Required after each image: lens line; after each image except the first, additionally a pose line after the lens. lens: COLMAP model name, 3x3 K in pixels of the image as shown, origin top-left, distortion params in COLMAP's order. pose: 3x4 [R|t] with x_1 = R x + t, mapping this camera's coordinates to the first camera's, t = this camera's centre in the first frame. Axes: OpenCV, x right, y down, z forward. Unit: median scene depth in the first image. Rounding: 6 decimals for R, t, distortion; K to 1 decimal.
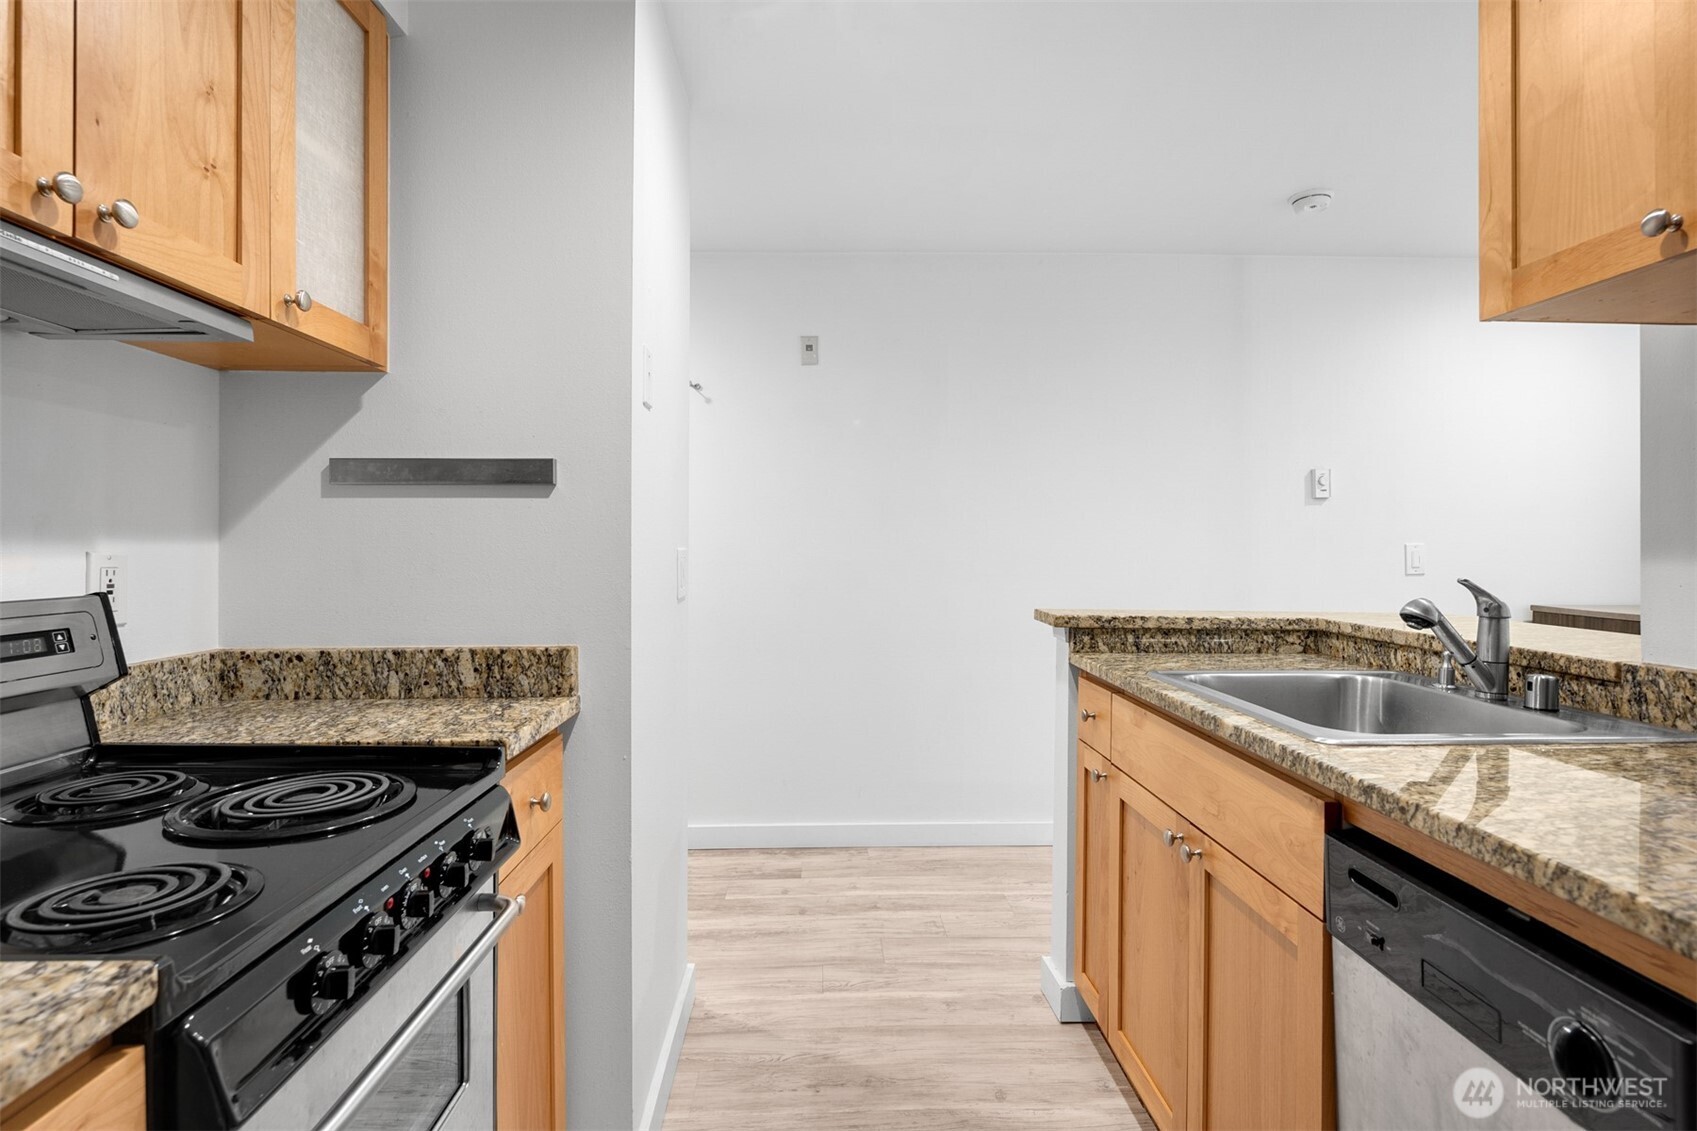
lens RADIAL K [[827.5, 0, 848.5], [0, 827.5, 539.6], [0, 0, 1]] dist [0.000234, -0.004704]
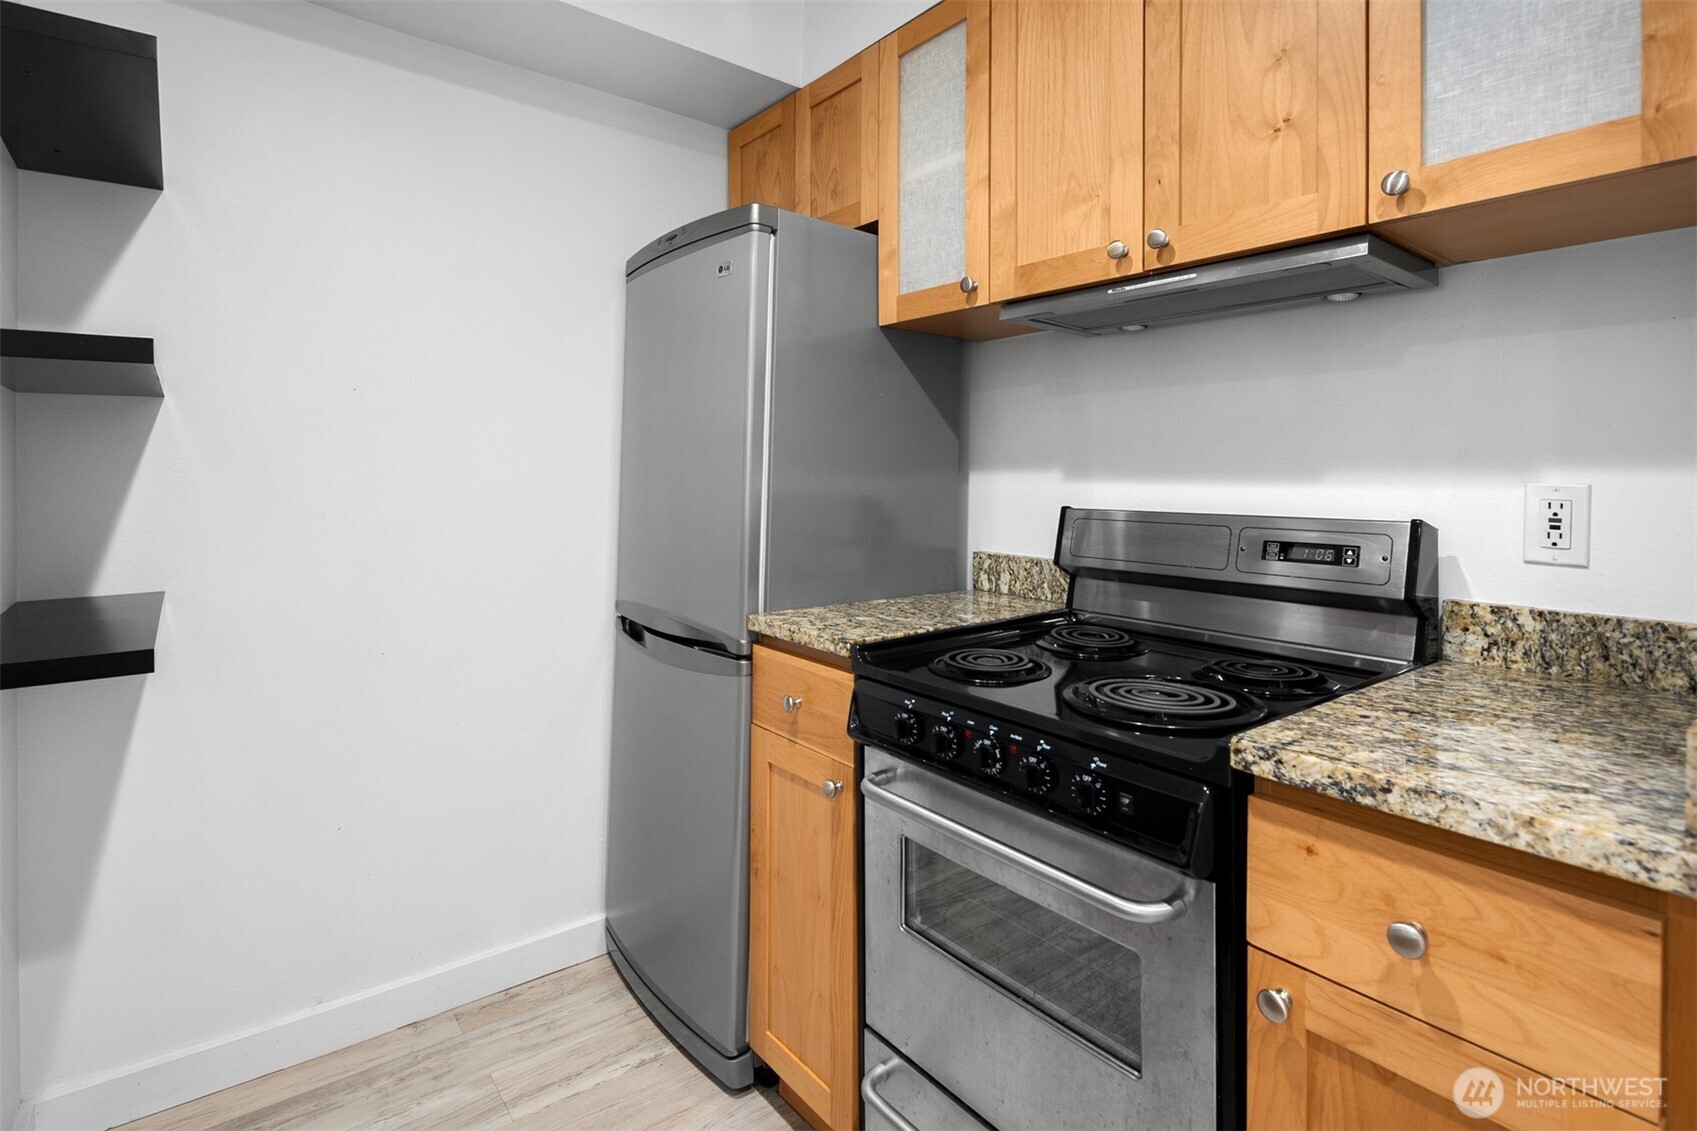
lens RADIAL K [[807.6, 0, 816.3], [0, 807.6, 470.0], [0, 0, 1]] dist [0.003225, 0.000373]
pose [[-0.812993, -0.010481, -0.582179, 0.233008], [-0.001828, 0.999879, -0.015449, 0.013884], [0.582270, -0.011496, -0.812914, 1.034337]]
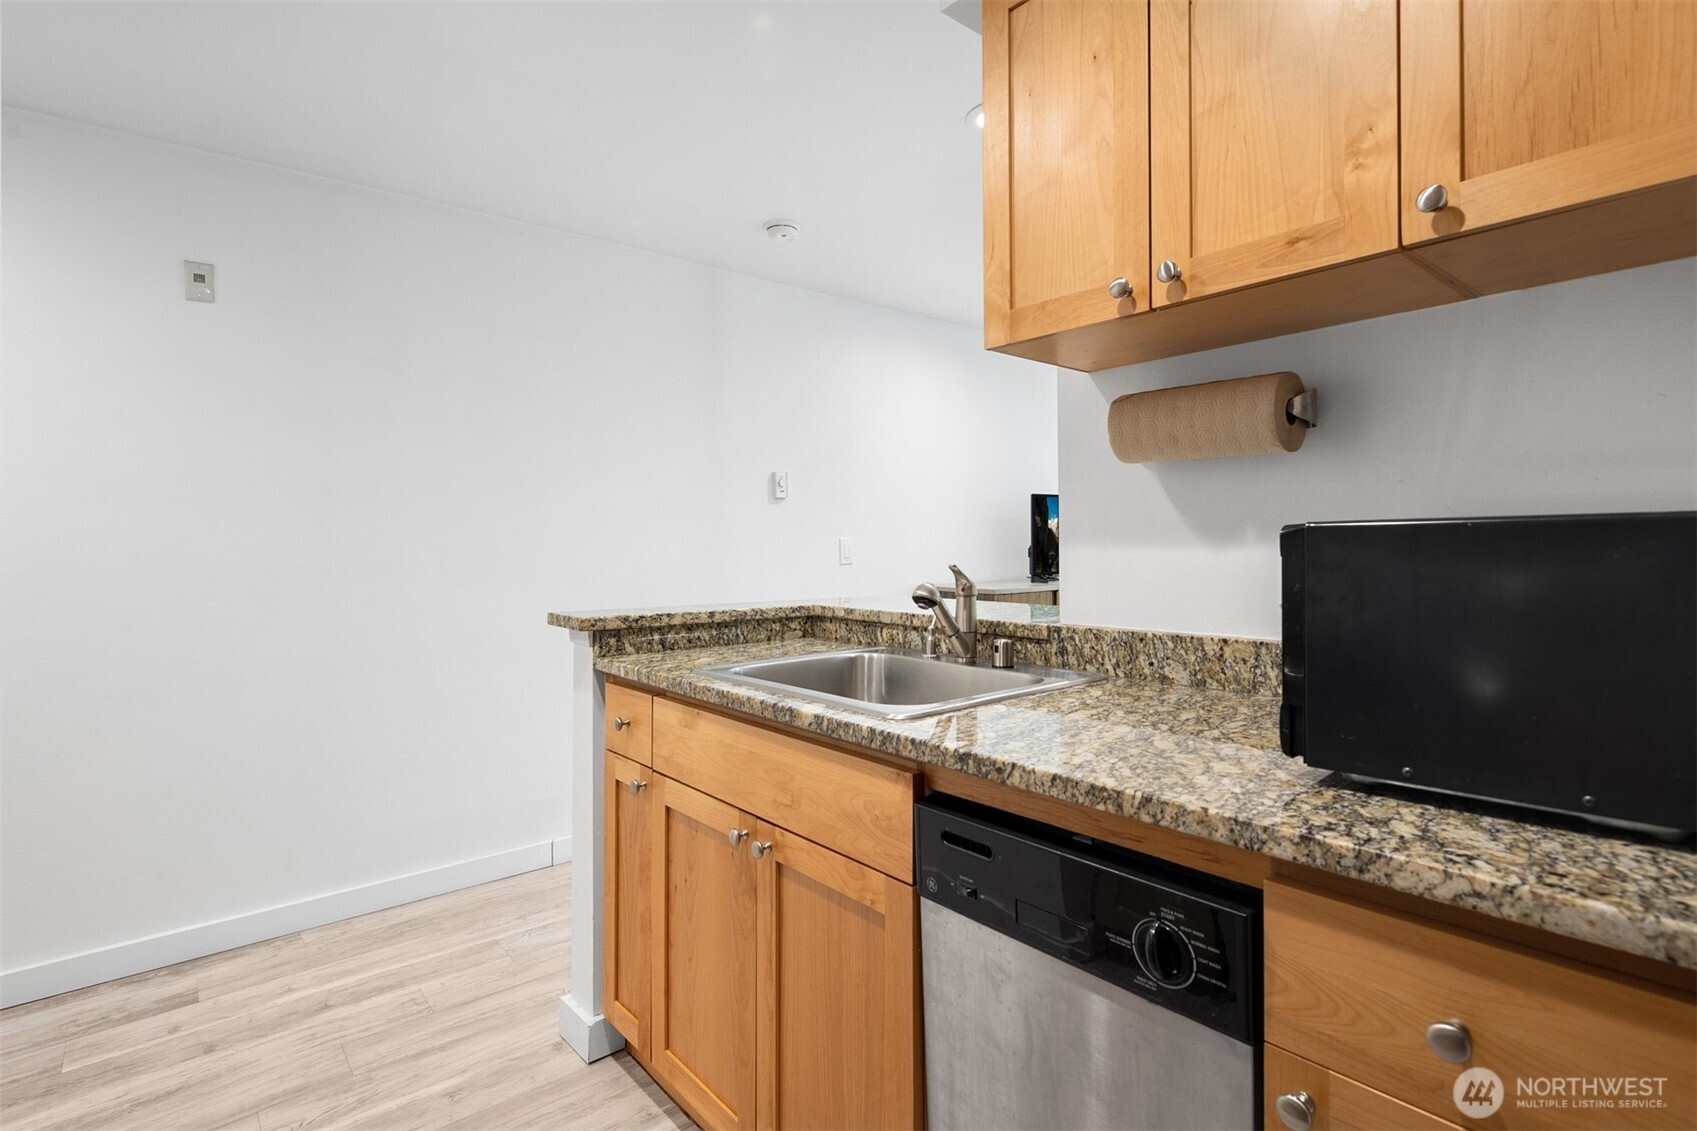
lens RADIAL K [[818.8, 0, 846.6], [0, 818.8, 538.2], [0, 0, 1]] dist [0.004724, -0.004996]
pose [[0.784188, -0.007125, 0.620482, -0.112054], [0.007288, 0.999971, 0.002273, 0.005024], [-0.620480, 0.002739, 0.784217, 0.160195]]
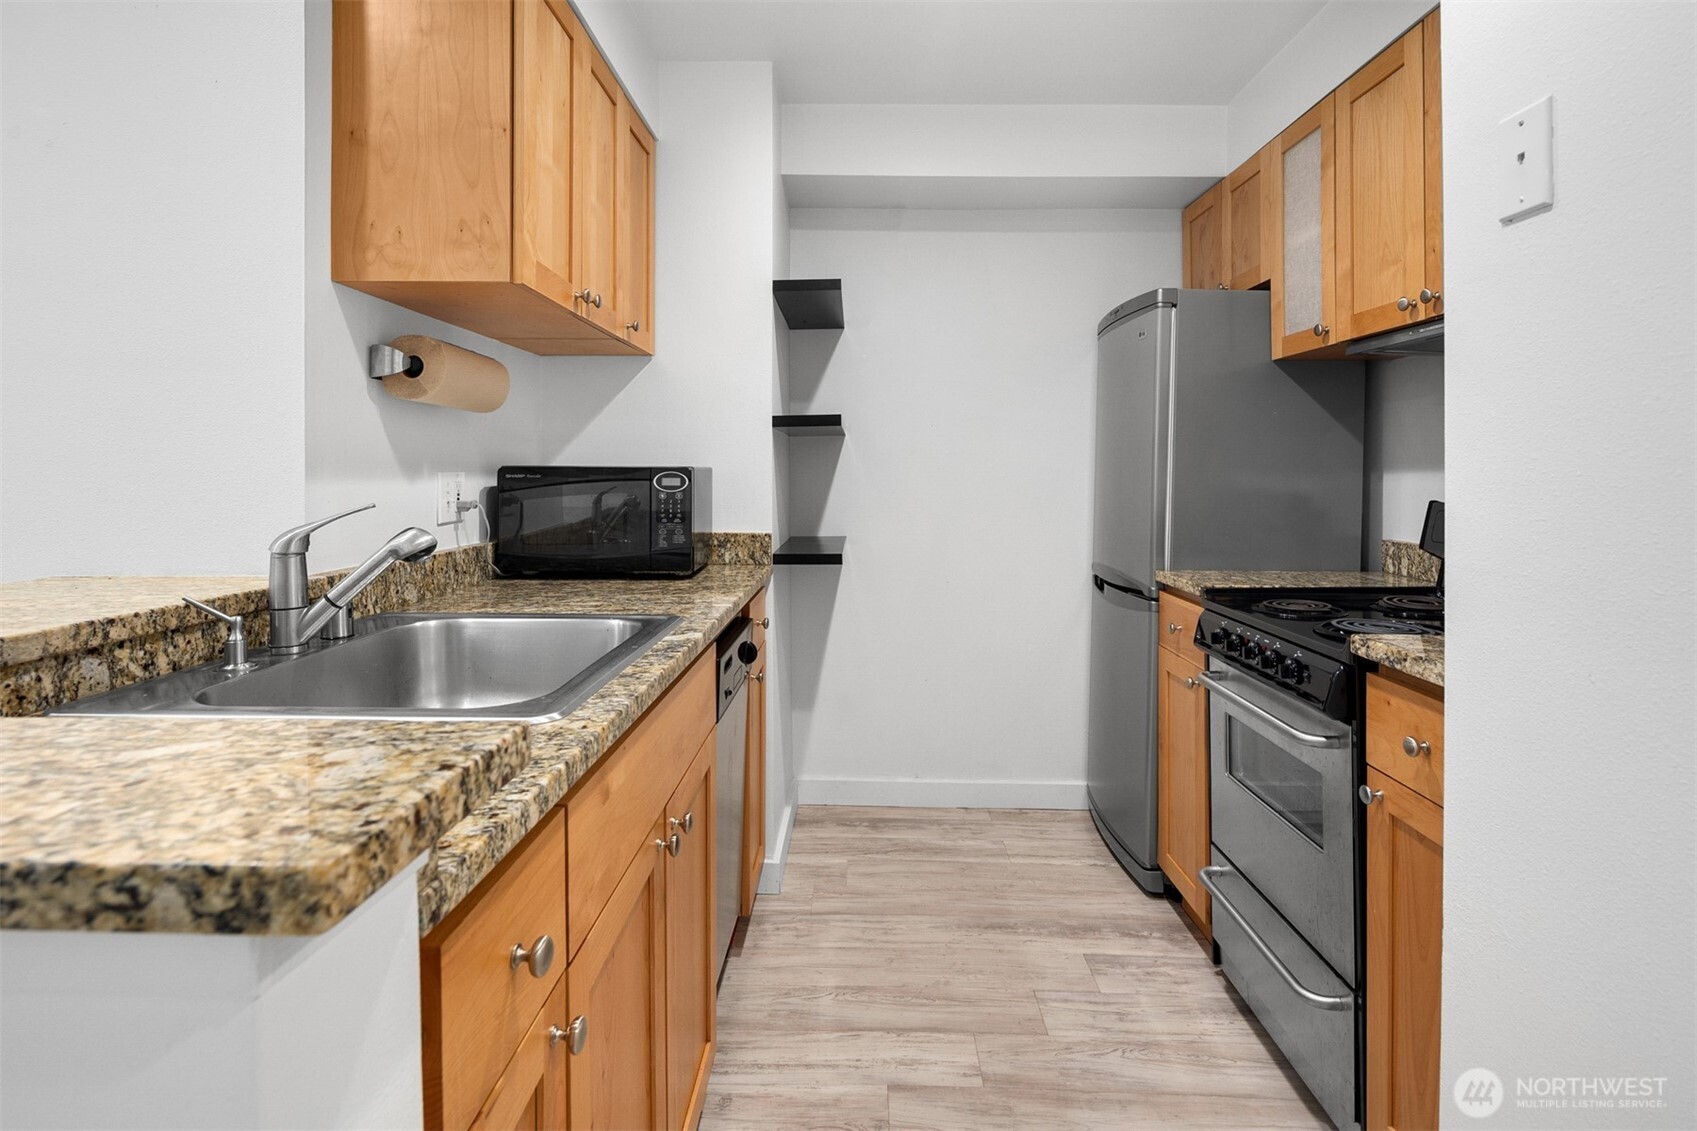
lens RADIAL K [[788.6, 0, 853.0], [0, 788.6, 472.1], [0, 0, 1]] dist [0.001408, -0.000616]
pose [[-0.998747, -0.005052, 0.049790, 0.185688], [-0.005612, 0.999922, -0.011128, 0.019747], [-0.049730, -0.011394, -0.998698, 1.777195]]
